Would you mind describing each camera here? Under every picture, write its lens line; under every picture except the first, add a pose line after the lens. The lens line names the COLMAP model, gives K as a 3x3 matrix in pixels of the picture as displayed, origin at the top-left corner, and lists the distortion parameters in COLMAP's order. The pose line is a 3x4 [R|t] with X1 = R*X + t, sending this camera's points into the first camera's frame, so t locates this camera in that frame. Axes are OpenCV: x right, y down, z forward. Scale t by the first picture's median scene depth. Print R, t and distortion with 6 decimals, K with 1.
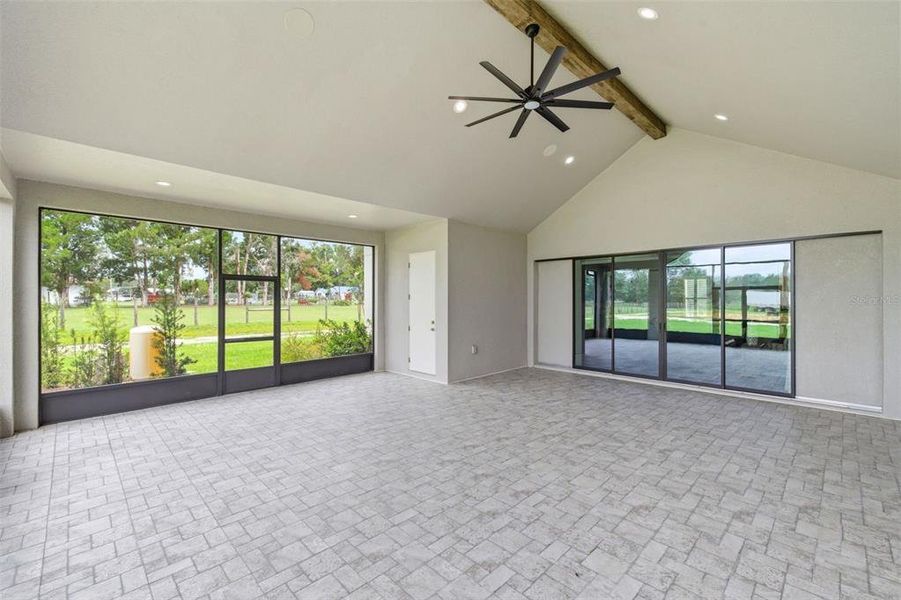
lens RADIAL K [[383.7, 0, 452.8], [0, 383.7, 316.9], [0, 0, 1]] dist [-0.000291, -0.000324]
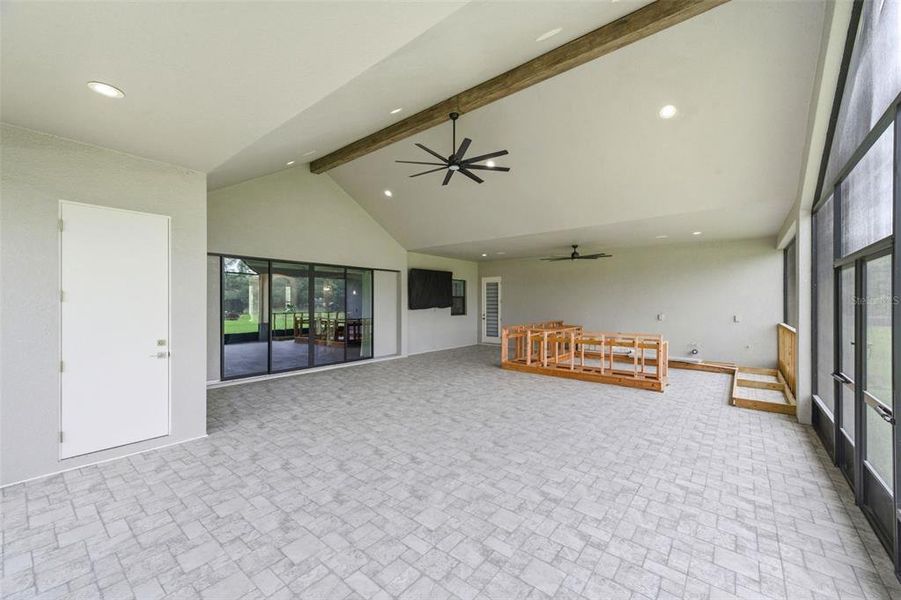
lens RADIAL K [[358.9, 0, 452.6], [0, 358.9, 301.6], [0, 0, 1]] dist [0.000765, -0.000191]
pose [[-0.111368, 0.006059, 0.993761, -0.973174], [0.046983, 0.998895, -0.000825, -0.039176], [-0.992668, 0.046598, -0.111530, 0.980572]]
